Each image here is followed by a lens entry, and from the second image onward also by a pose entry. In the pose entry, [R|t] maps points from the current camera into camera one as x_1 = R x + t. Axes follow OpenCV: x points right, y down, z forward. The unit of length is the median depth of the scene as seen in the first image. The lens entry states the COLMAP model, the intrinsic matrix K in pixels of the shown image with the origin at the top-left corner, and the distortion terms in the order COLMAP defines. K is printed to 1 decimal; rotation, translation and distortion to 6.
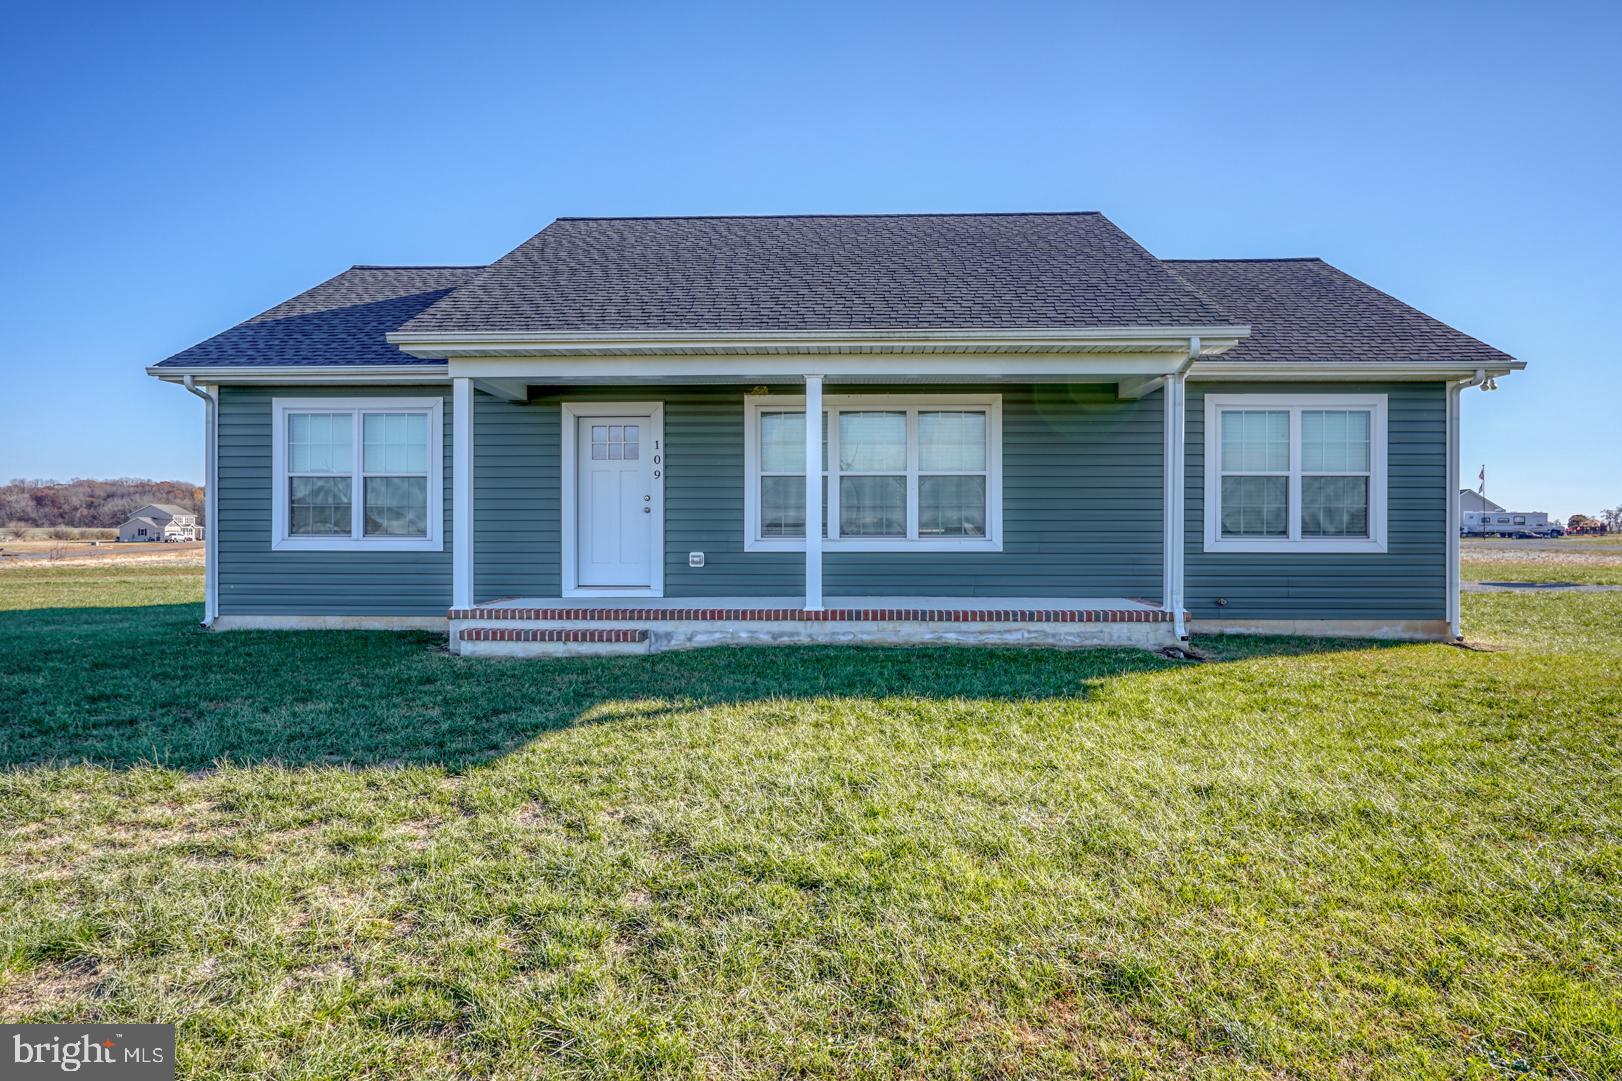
lens RADIAL K [[1027.9, 0, 811.0], [0, 1027.9, 540.5], [0, 0, 1]] dist [-0.022202, 0.001129]
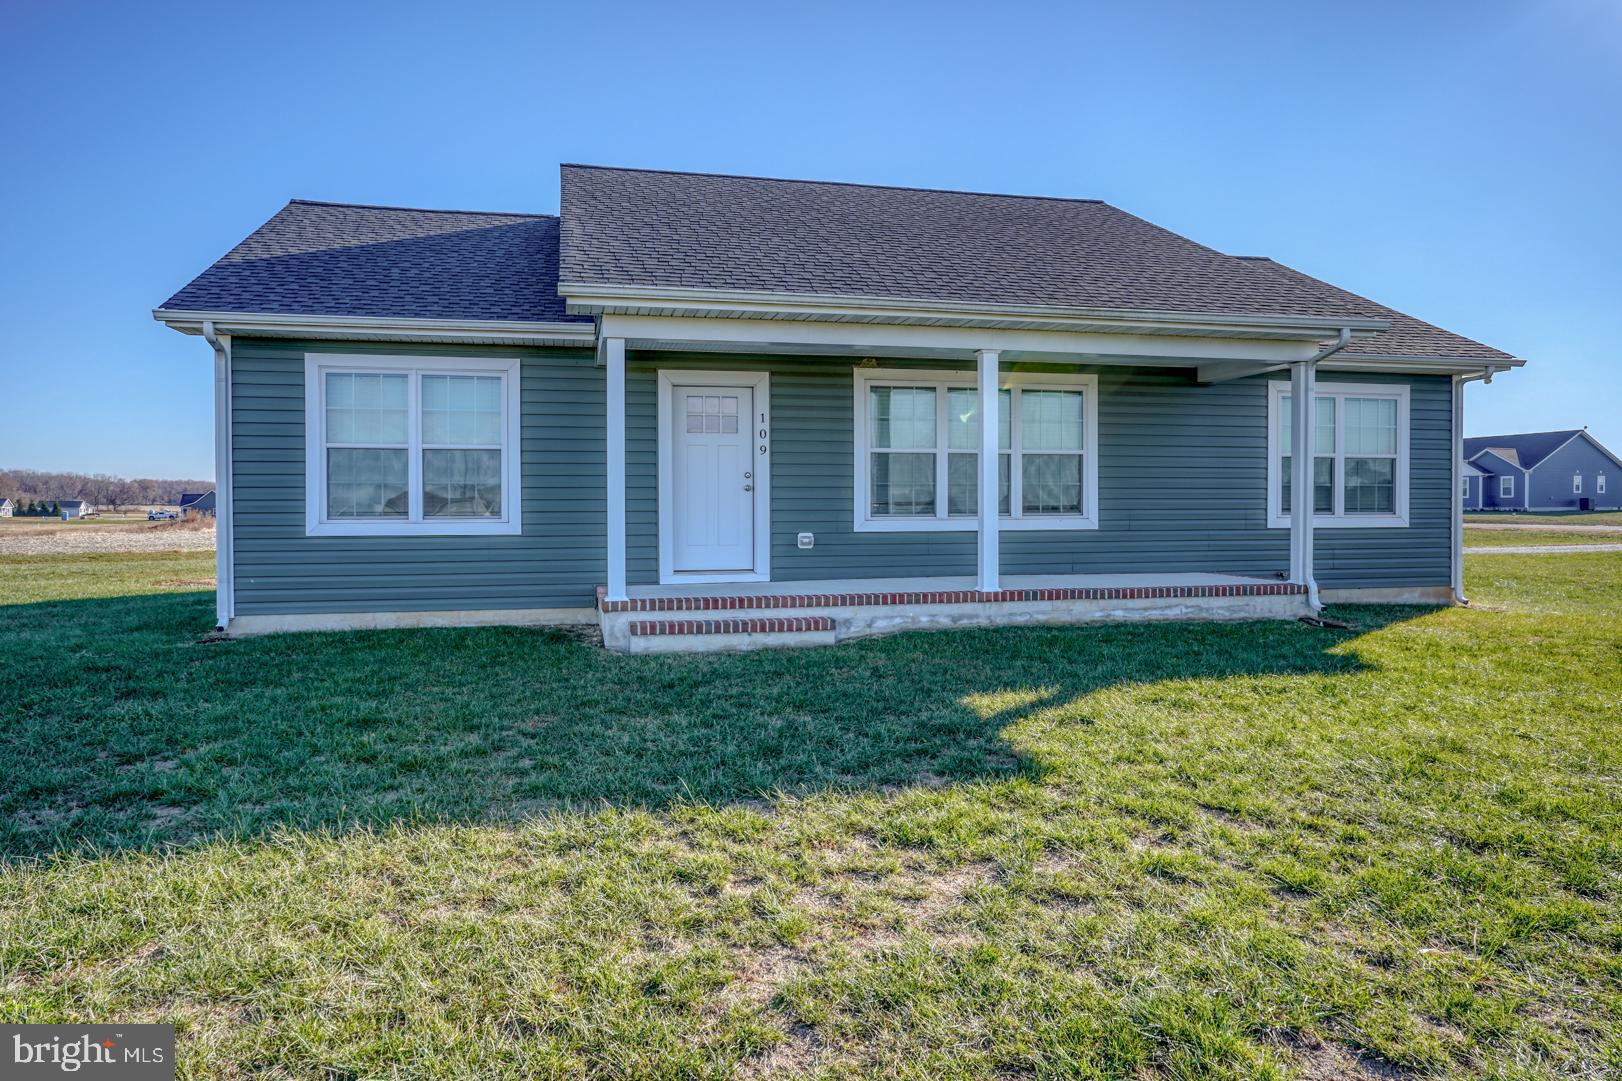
lens RADIAL K [[1047.5, 0, 804.1], [0, 1047.5, 519.3], [0, 0, 1]] dist [-0.022886, 0.000121]
pose [[0.965077, -0.007025, 0.261871, -0.378350], [0.006314, 0.999974, 0.003555, -0.004687], [-0.261890, -0.001778, 0.965096, 0.076358]]
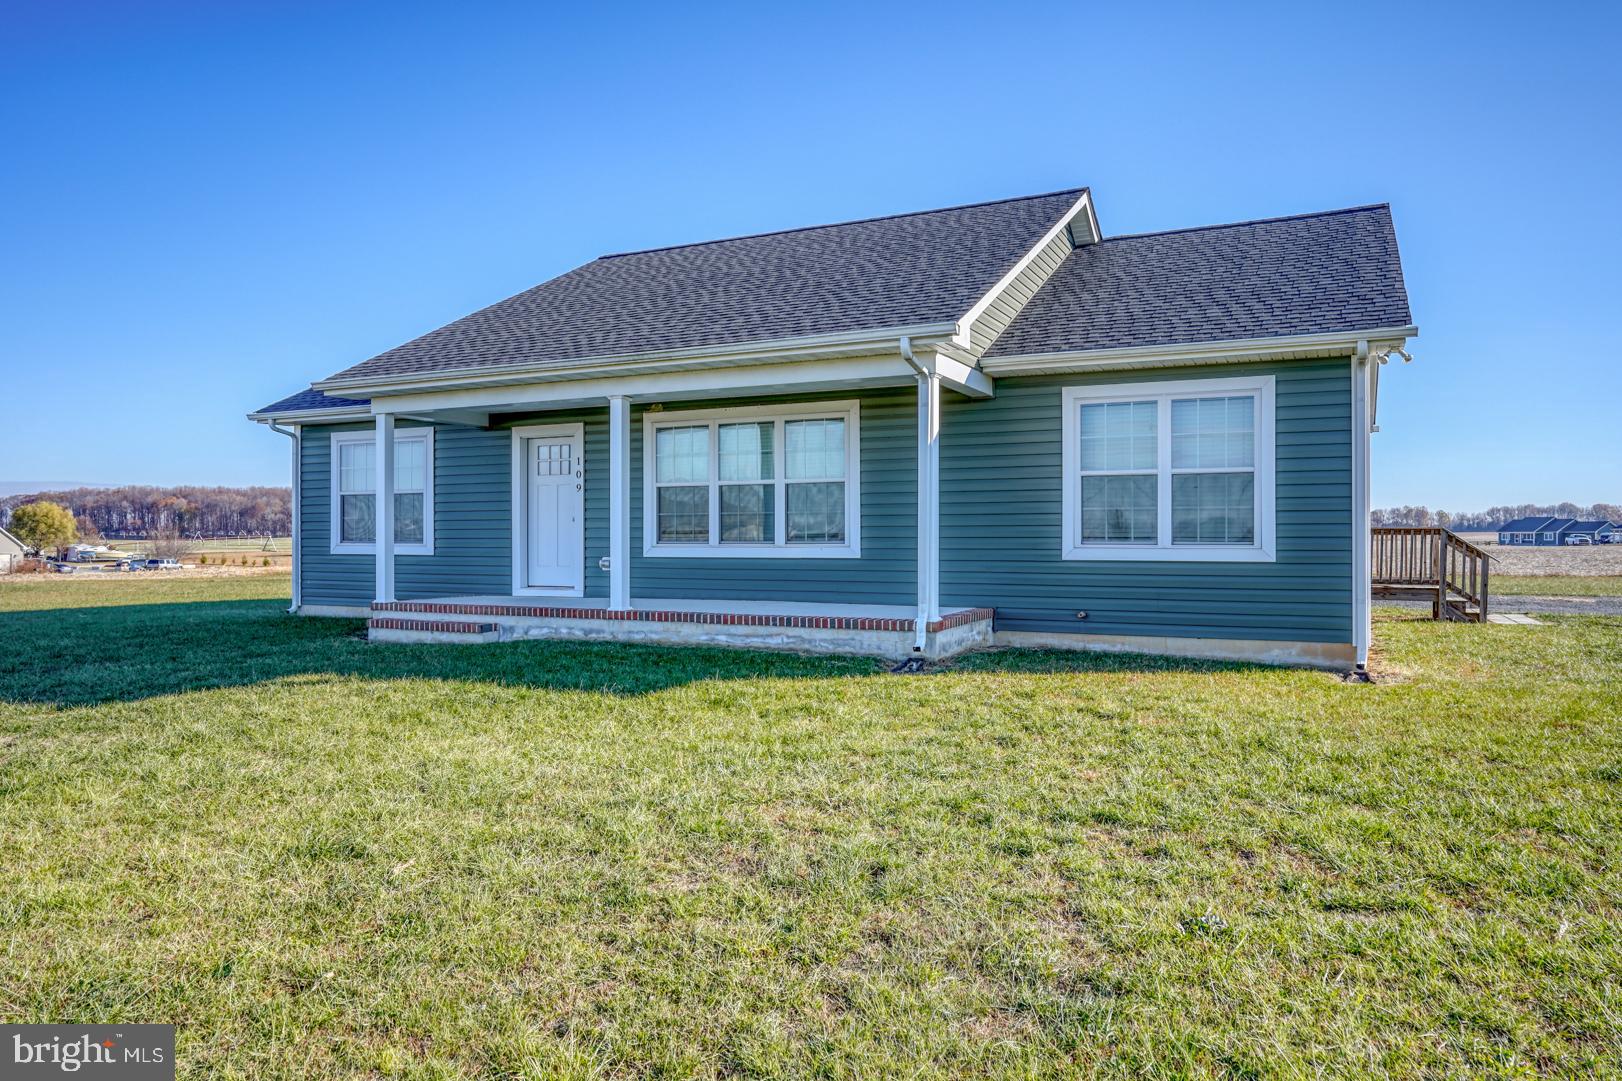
lens RADIAL K [[1080.1, 0, 811.0], [0, 1080.1, 540.5], [0, 0, 1]] dist [-0.023232, 0.000143]
pose [[0.914940, -0.001119, -0.403587, 0.581211], [-0.000870, 0.999988, -0.004745, -0.001273], [0.403588, 0.004693, 0.914929, 0.025335]]
